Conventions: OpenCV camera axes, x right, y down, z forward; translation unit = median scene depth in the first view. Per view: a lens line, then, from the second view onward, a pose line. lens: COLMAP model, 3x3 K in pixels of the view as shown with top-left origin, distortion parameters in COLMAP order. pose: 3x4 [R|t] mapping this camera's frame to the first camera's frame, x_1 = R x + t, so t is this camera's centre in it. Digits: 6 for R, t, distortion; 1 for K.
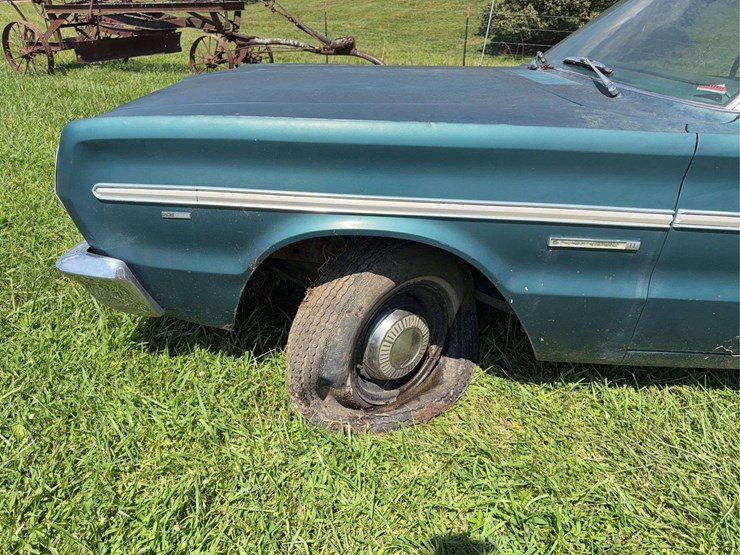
lens RADIAL K [[523.5, 0, 373.3], [0, 523.5, 278.7], [0, 0, 1]] dist [0.041794, -0.053353]
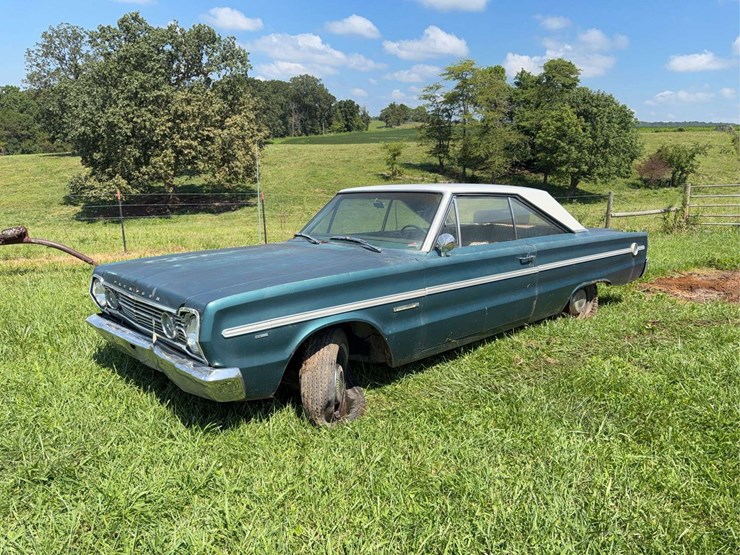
lens RADIAL K [[523.5, 0, 368.8], [0, 523.5, 281.2], [0, 0, 1]] dist [0.041794, -0.053353]
pose [[0.747053, -0.175239, 0.641251, -0.197917], [0.338743, 0.930346, -0.140392, 0.016479], [-0.571983, 0.322099, 0.754379, -0.126753]]
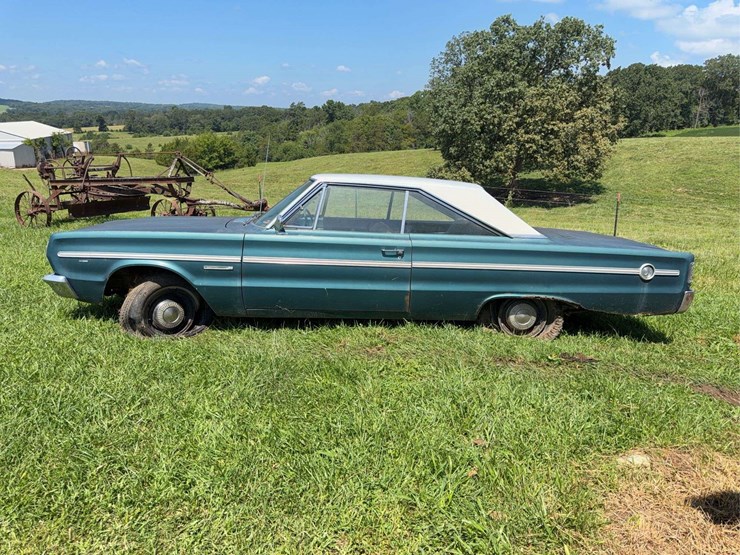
lens RADIAL K [[523.5, 0, 368.6], [0, 523.5, 279.4], [0, 0, 1]] dist [0.041794, -0.053353]
pose [[0.999502, -0.020177, 0.024251, 0.185732], [0.025844, 0.964537, -0.262680, 0.127060], [-0.018091, 0.263176, 0.964578, -0.303441]]
